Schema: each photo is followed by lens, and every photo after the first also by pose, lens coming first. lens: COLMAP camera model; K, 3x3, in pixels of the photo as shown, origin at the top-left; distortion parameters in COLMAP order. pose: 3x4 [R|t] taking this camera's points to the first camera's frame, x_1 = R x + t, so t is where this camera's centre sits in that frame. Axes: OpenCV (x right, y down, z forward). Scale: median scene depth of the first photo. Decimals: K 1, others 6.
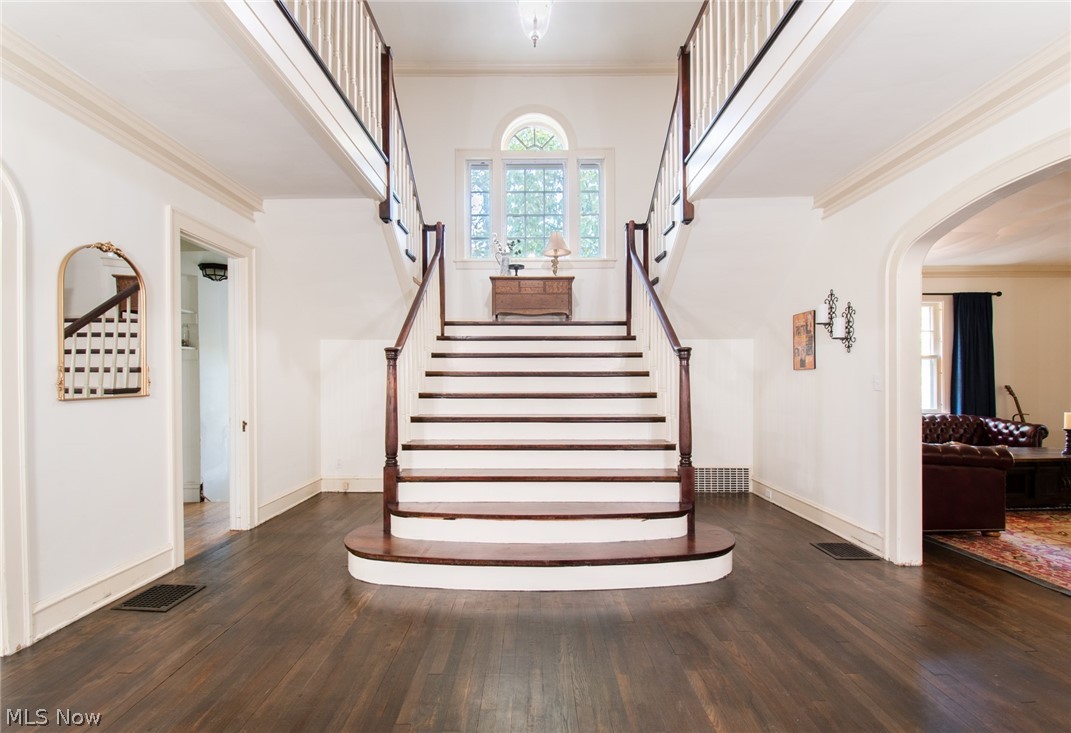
lens RADIAL K [[517.4, 0, 535.4], [0, 517.4, 387.0], [0, 0, 1]] dist [0.014958, -0.000076]
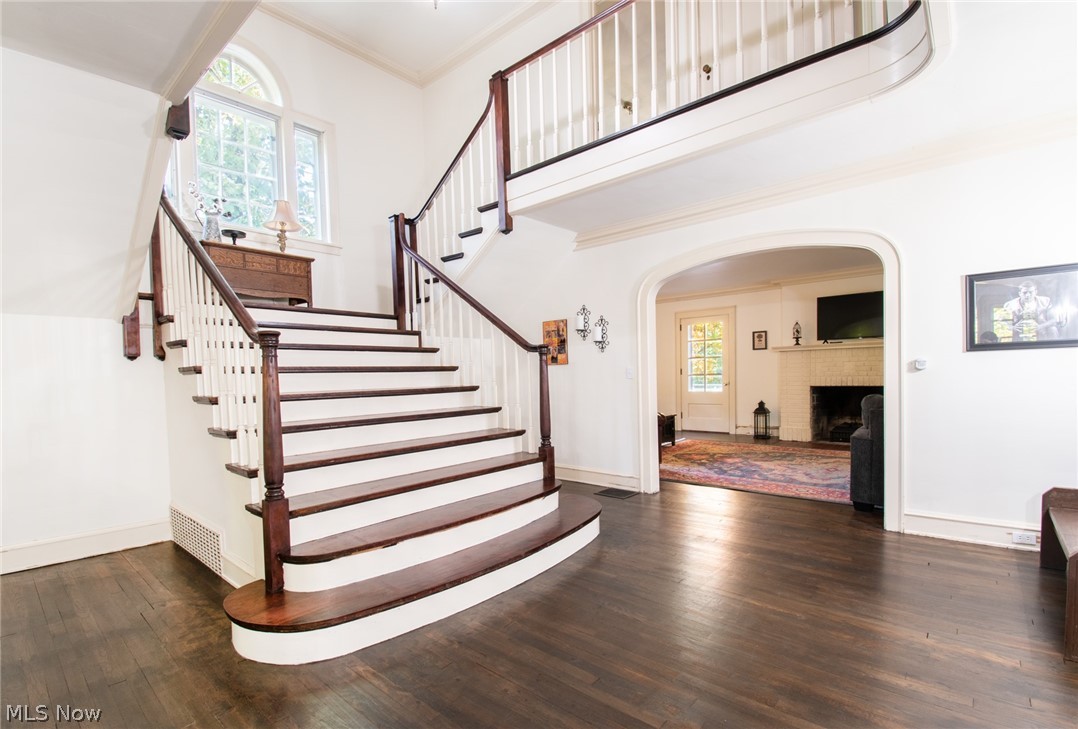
lens RADIAL K [[492.7, 0, 539.7], [0, 492.7, 388.8], [0, 0, 1]] dist [0.001008, 0.000269]
pose [[0.653348, -0.034673, 0.756263, -0.439278], [0.026215, 0.999388, 0.023172, -0.003226], [-0.756604, 0.004686, 0.653857, 0.231384]]
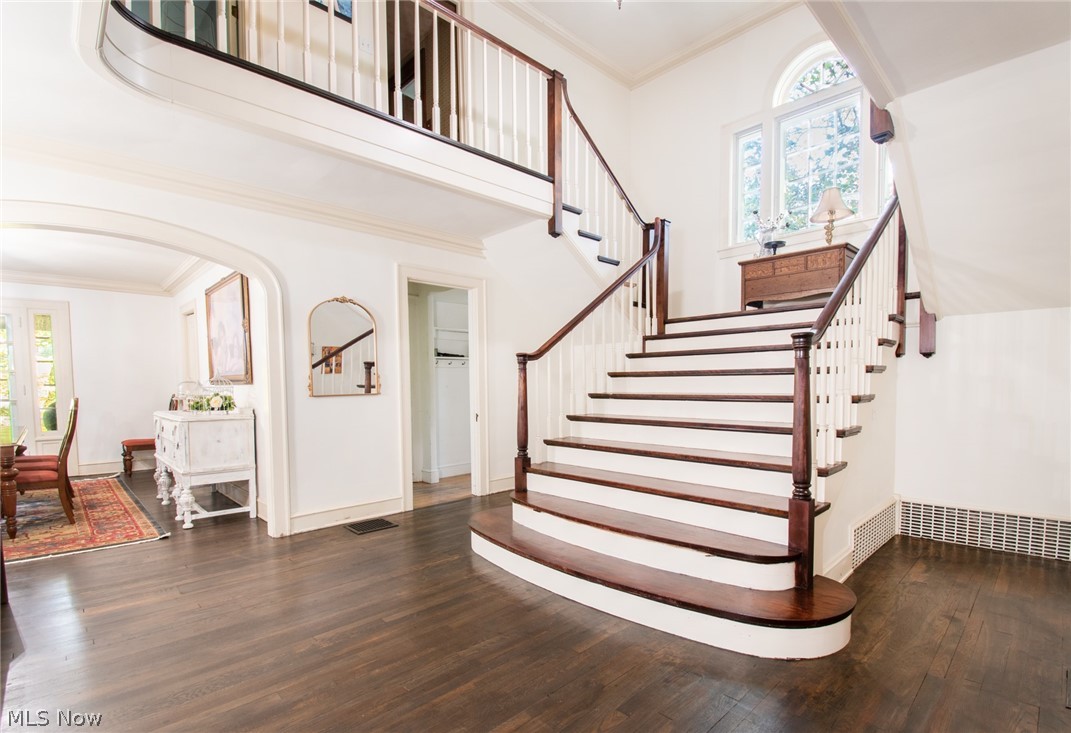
lens RADIAL K [[509.9, 0, 555.7], [0, 509.9, 404.9], [0, 0, 1]] dist [0.014769, 0.000081]
pose [[0.706289, 0.025339, -0.707470, 0.442175], [0.001973, 0.999285, 0.037760, -0.003590], [0.707921, -0.028065, 0.705734, 0.211401]]
